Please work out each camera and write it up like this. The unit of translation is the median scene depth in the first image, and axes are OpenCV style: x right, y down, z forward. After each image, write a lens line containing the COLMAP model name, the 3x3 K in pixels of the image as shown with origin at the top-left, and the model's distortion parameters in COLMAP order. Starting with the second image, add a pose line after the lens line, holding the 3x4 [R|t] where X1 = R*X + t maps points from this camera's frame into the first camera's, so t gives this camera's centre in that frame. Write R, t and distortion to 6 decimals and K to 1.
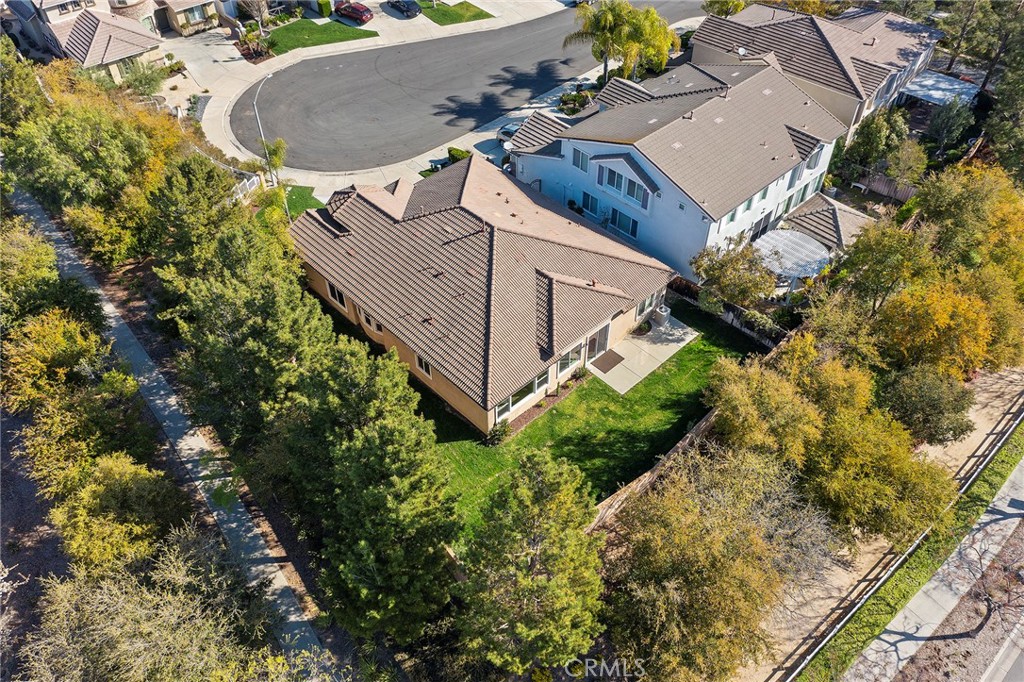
lens RADIAL K [[803.2, 0, 508.5], [0, 803.2, 340.1], [0, 0, 1]] dist [-0.019461, 0.005888]
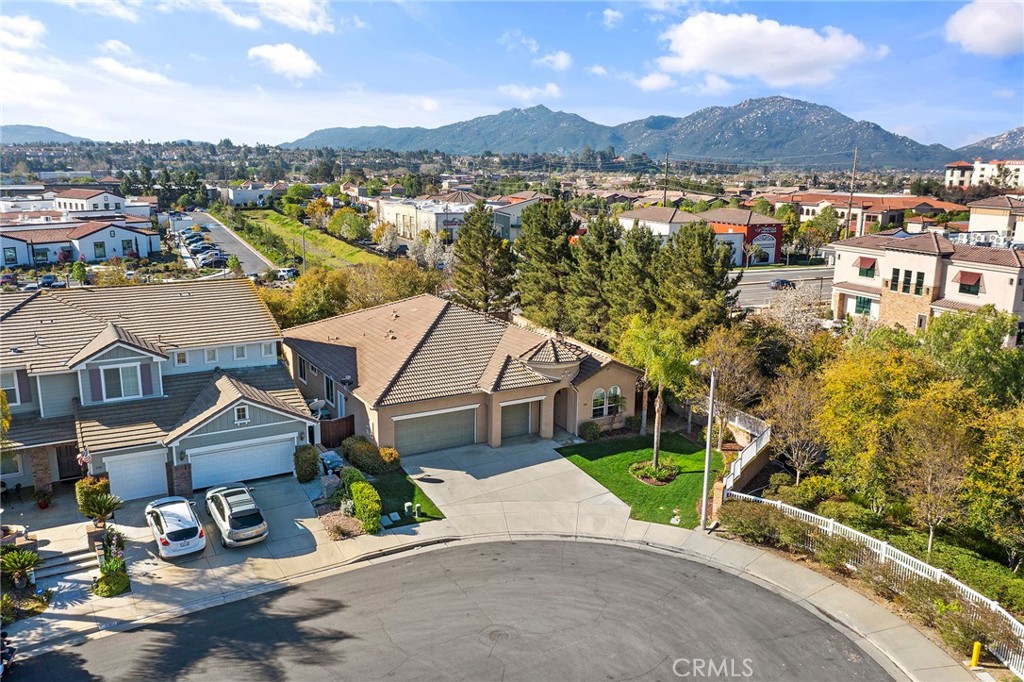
lens RADIAL K [[803.2, 0, 508.5], [0, 803.2, 340.1], [0, 0, 1]] dist [-0.019461, 0.005888]
pose [[-0.974600, -0.056492, 0.216709, -0.320082], [0.152071, 0.543430, 0.825566, -0.869748], [-0.164404, 0.837552, -0.521036, 1.405833]]
